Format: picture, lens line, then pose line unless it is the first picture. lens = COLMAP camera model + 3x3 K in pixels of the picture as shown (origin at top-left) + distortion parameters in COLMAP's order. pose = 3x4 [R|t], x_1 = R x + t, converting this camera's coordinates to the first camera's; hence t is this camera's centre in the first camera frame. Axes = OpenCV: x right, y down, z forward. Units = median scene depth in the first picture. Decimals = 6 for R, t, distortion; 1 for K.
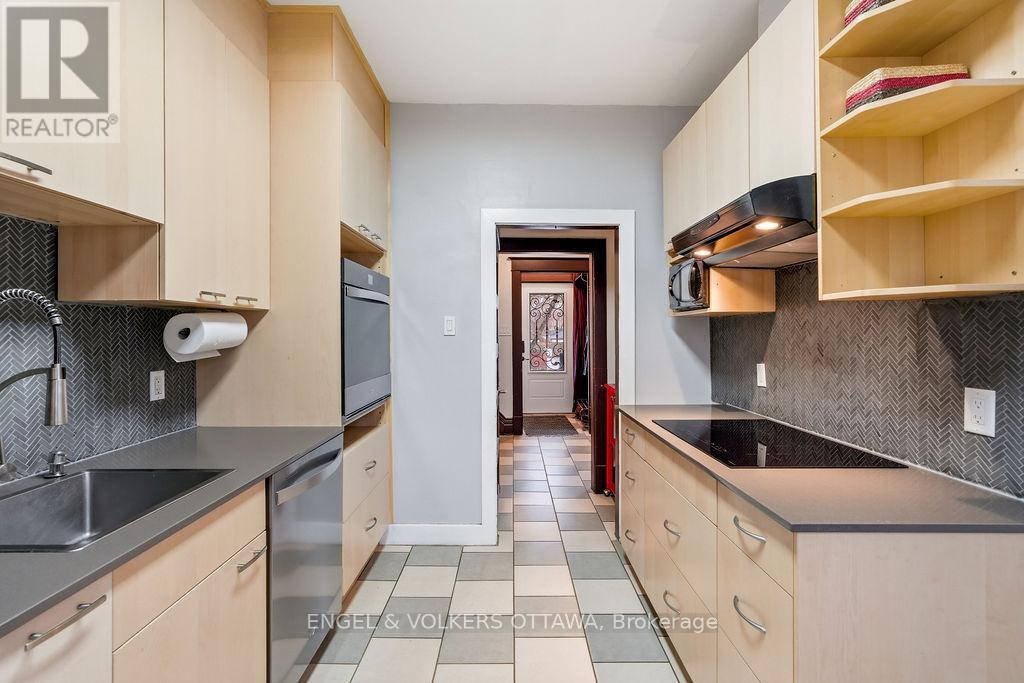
lens RADIAL K [[465.4, 0, 511.3], [0, 465.4, 337.2], [0, 0, 1]] dist [-0.007510, 0.006858]
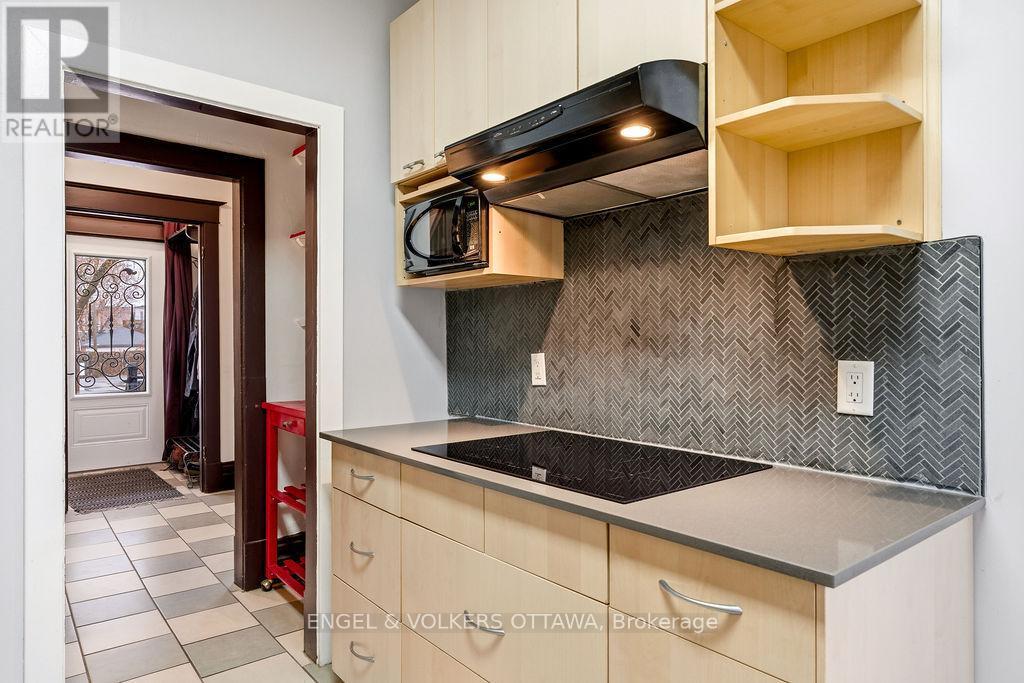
lens RADIAL K [[635.0, 0, 512.0], [0, 635.0, 341.5], [0, 0, 1]] dist [0.001574, 0.001317]
pose [[0.774065, -0.000323, 0.633106, -0.155751], [0.003493, 0.999987, -0.003761, 0.060467], [-0.633097, 0.005122, 0.774056, 0.387528]]
